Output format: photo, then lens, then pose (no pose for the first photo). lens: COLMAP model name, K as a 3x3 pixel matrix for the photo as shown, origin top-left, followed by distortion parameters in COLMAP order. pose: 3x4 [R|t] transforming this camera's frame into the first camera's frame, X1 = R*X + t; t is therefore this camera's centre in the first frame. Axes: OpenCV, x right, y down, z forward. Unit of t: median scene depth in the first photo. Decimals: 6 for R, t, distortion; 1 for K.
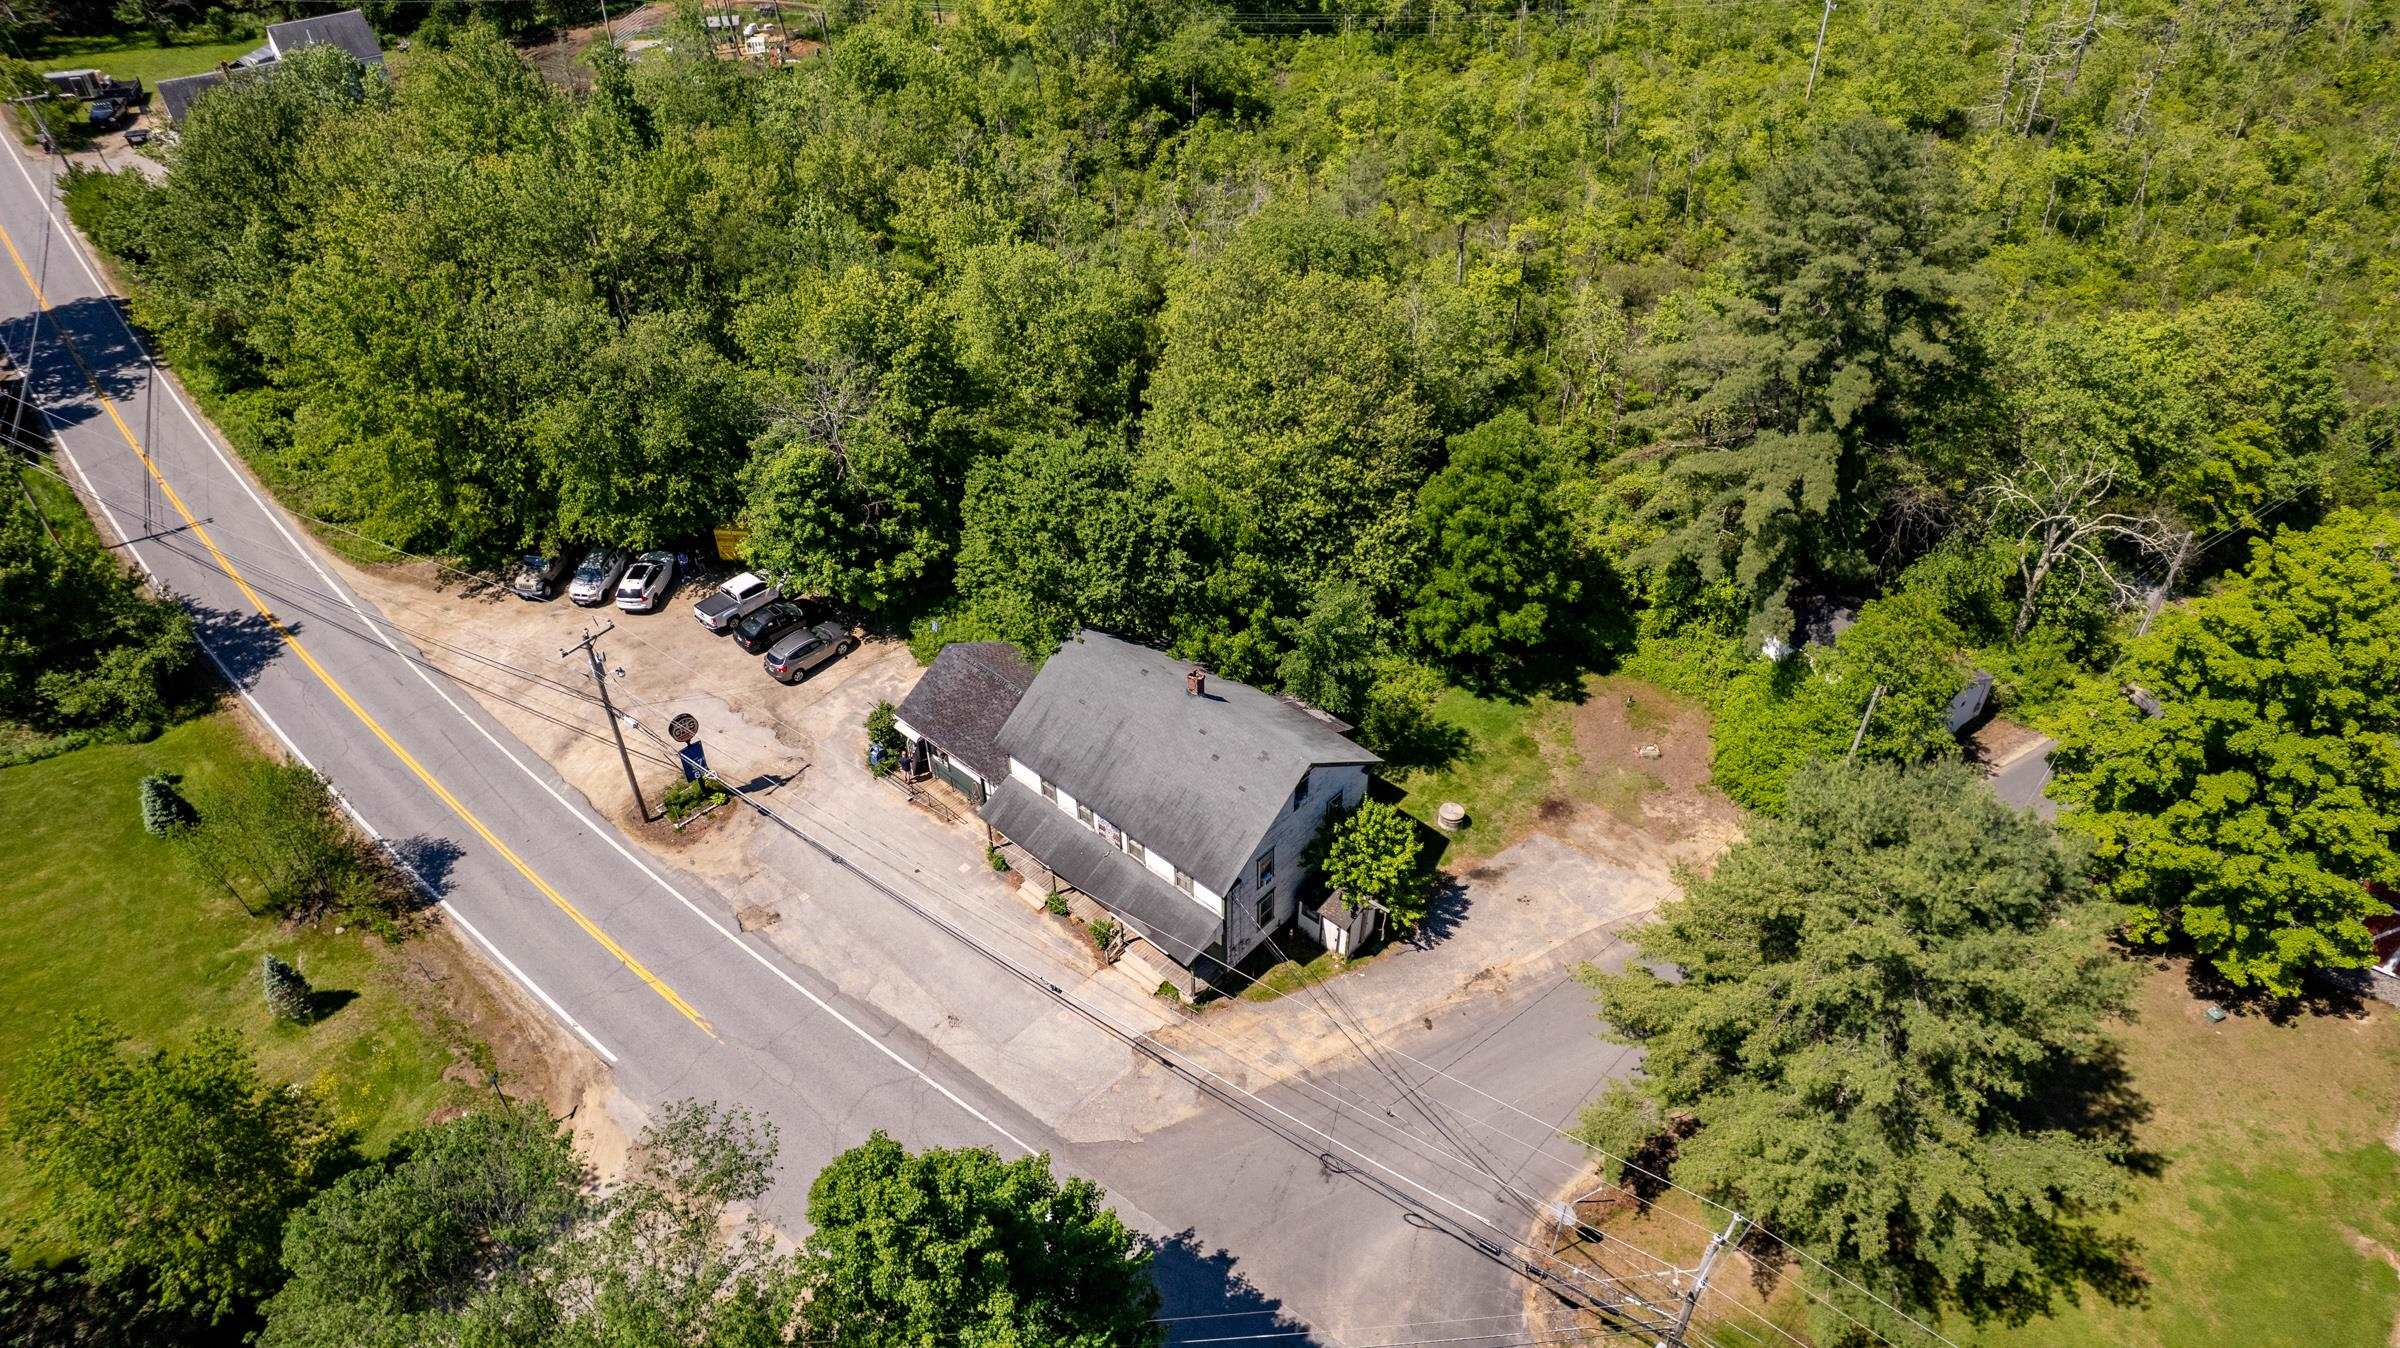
lens RADIAL K [[1577.1, 0, 1200.0], [0, 1577.1, 674.0], [0, 0, 1]] dist [-0.062890, 0.039433]
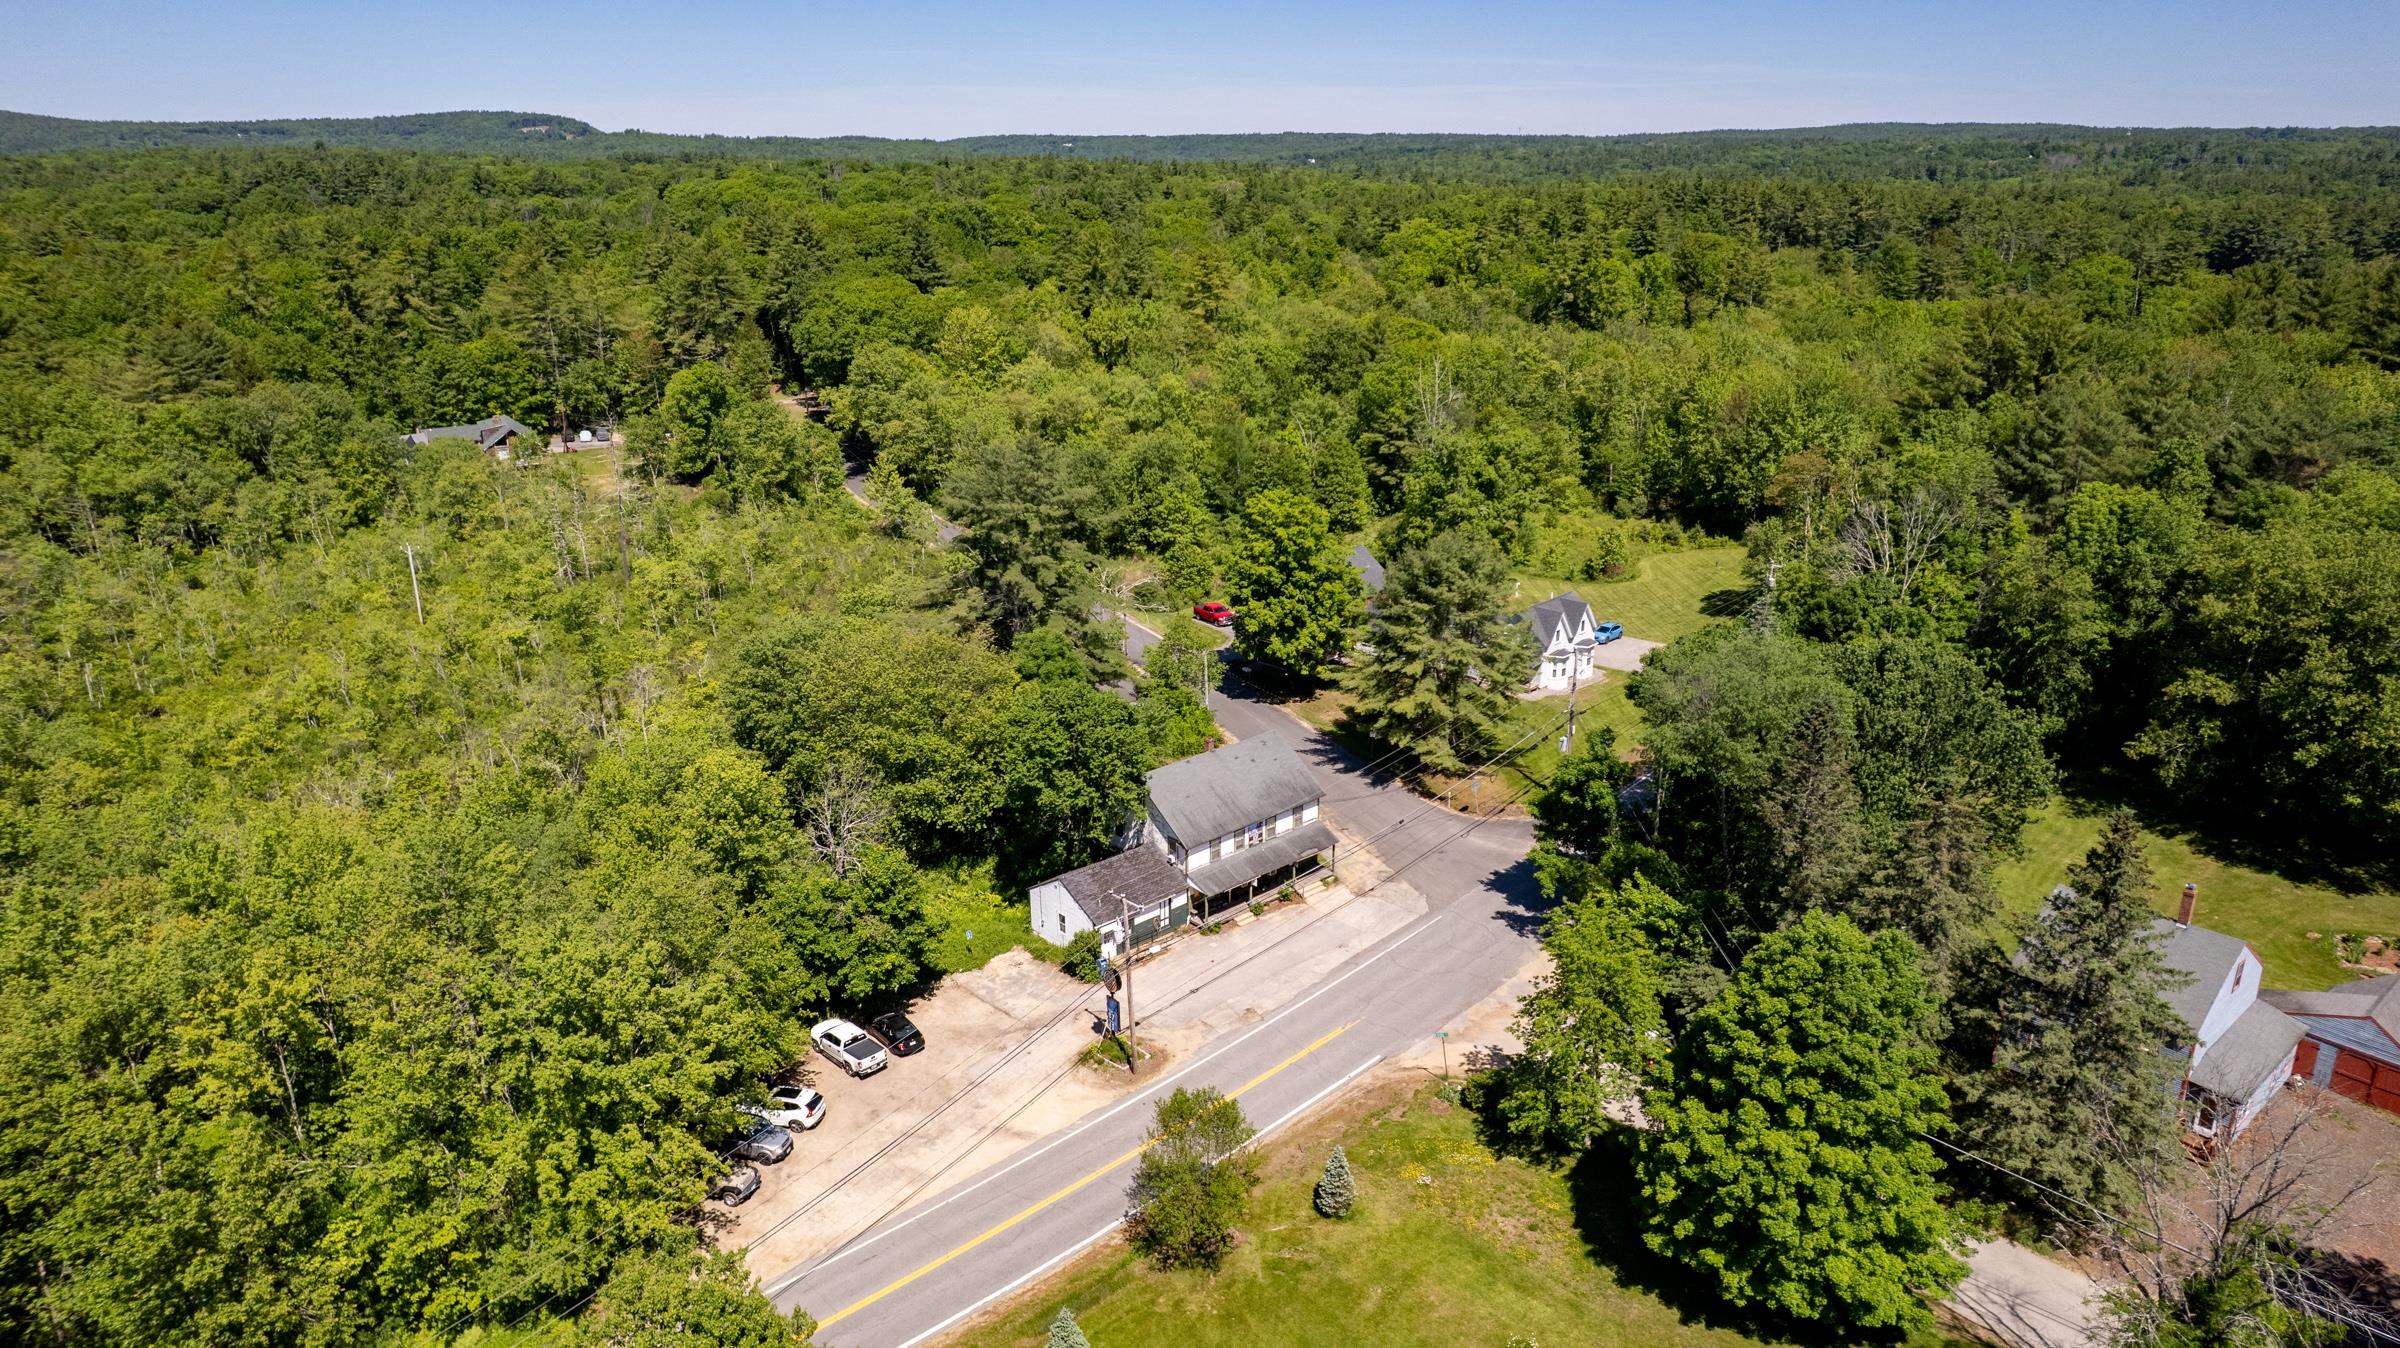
lens RADIAL K [[1525.2, 0, 1200.0], [0, 1525.2, 674.0], [0, 0, 1]] dist [-0.056607, 0.000999]
pose [[0.087318, -0.302762, 0.949058, -1.342043], [0.646703, 0.741880, 0.177170, -0.301845], [-0.757727, 0.598289, 0.260577, 0.476828]]
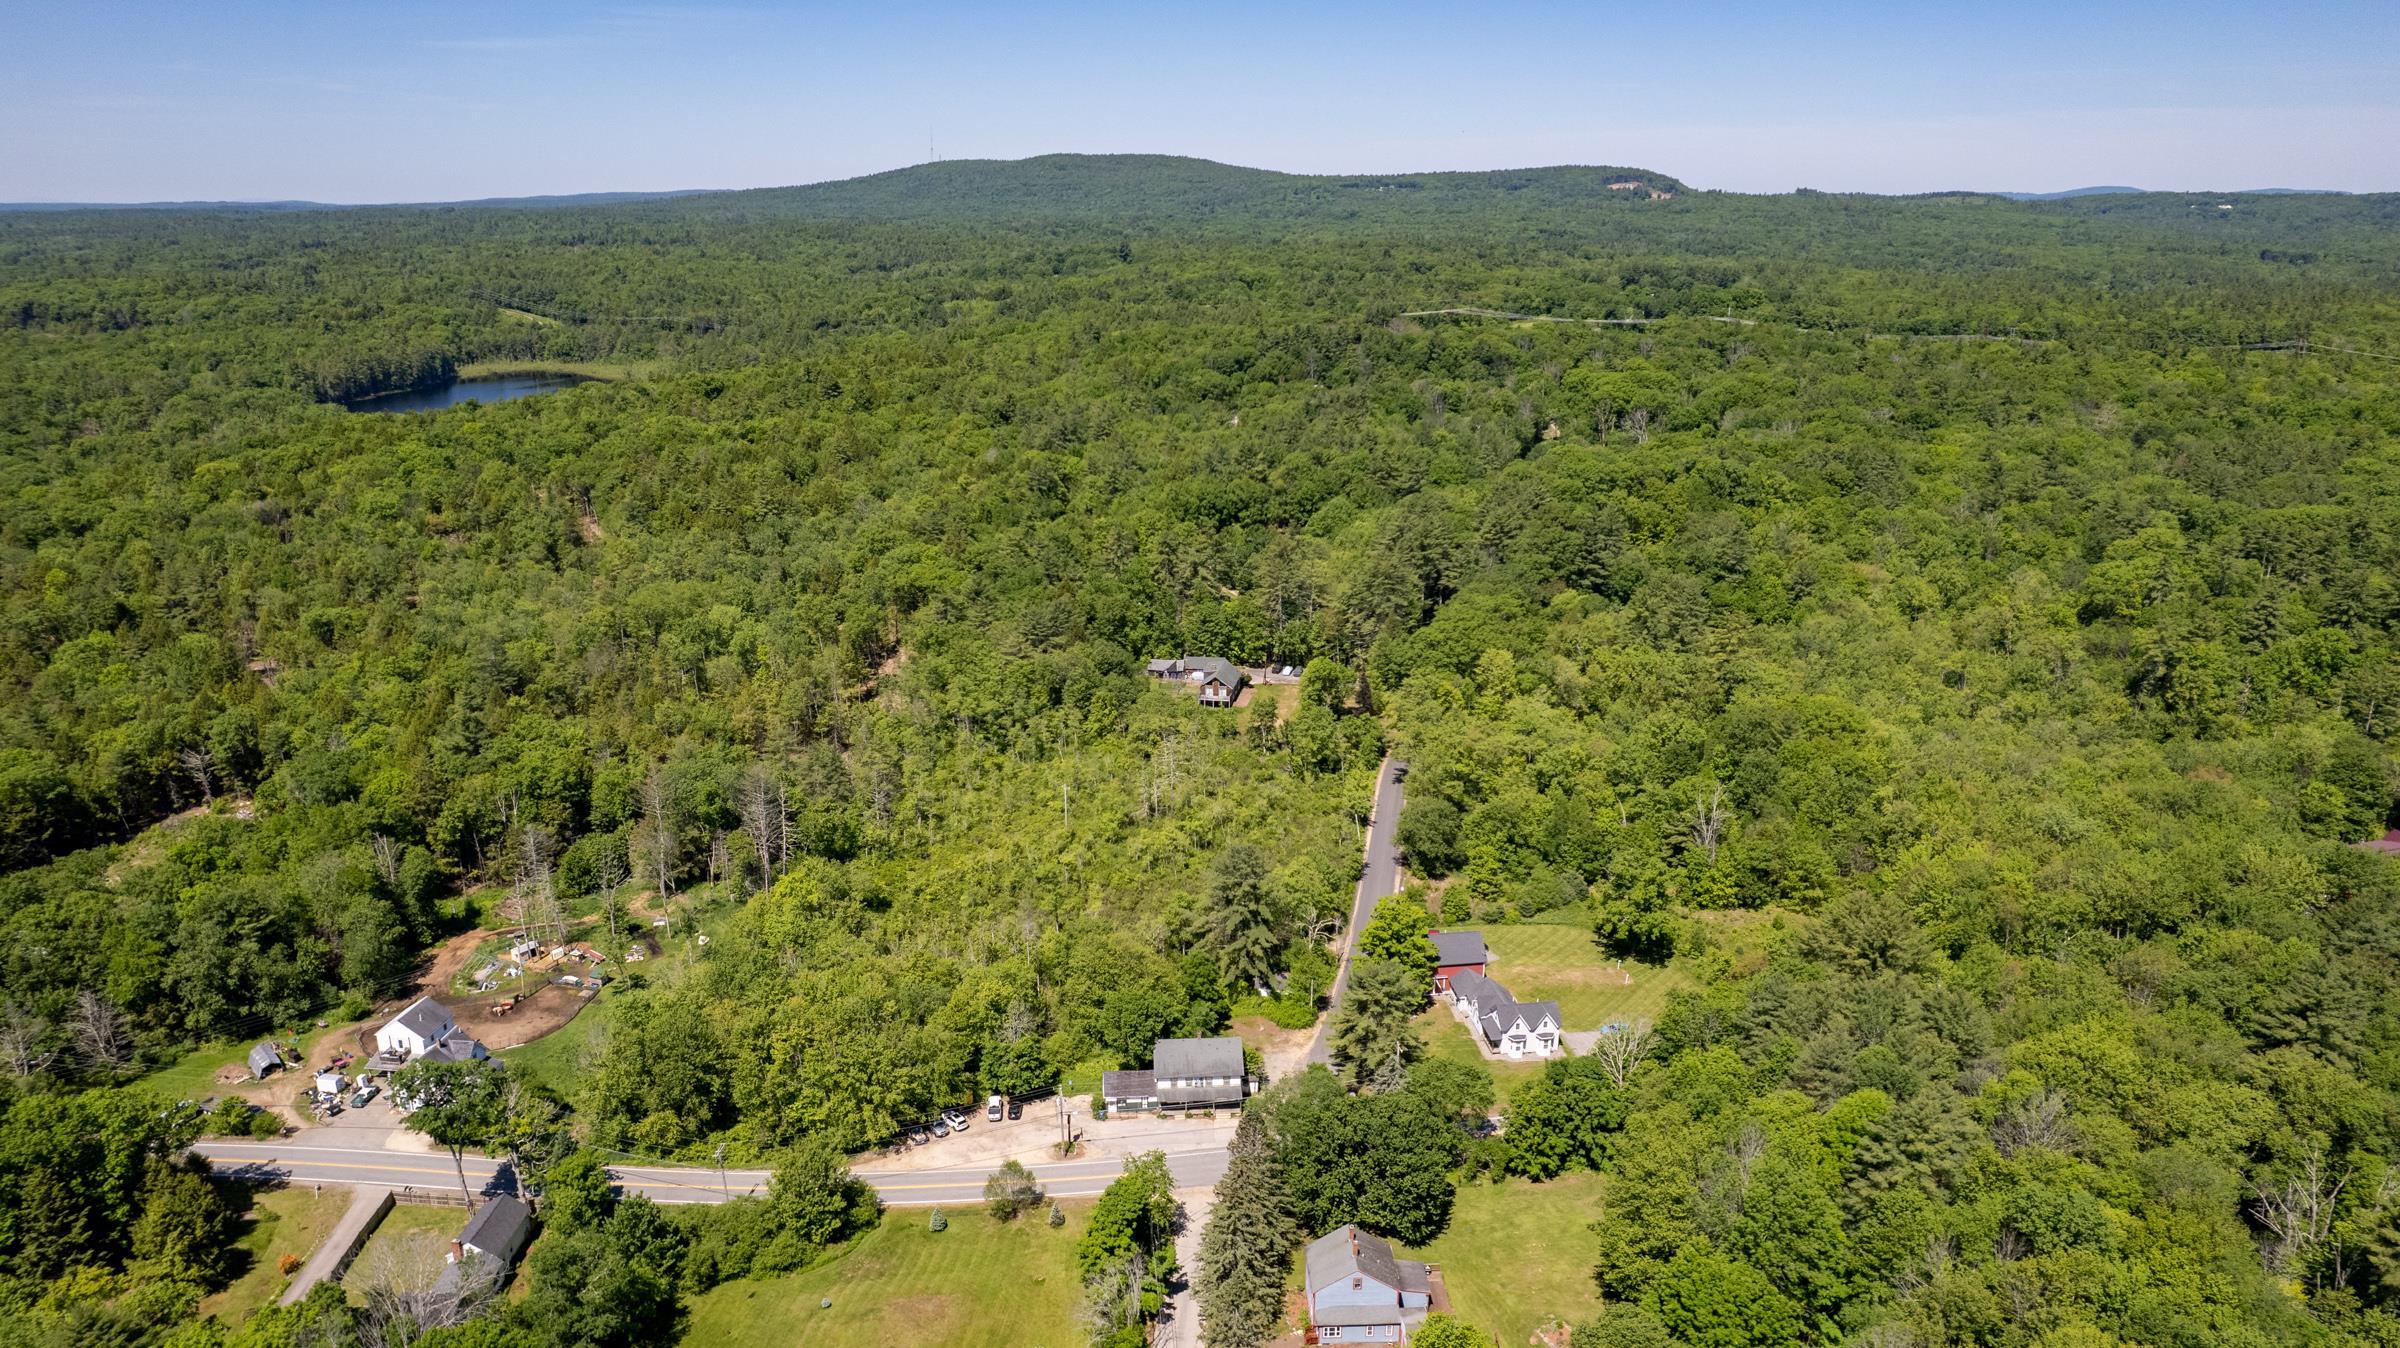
lens RADIAL K [[1577.1, 0, 1200.0], [0, 1577.1, 674.0], [0, 0, 1]] dist [-0.062890, 0.039433]
pose [[0.689063, -0.198606, 0.696956, -2.095637], [0.461139, 0.862056, -0.210263, 0.046720], [-0.559056, 0.466278, 0.685596, -1.668623]]
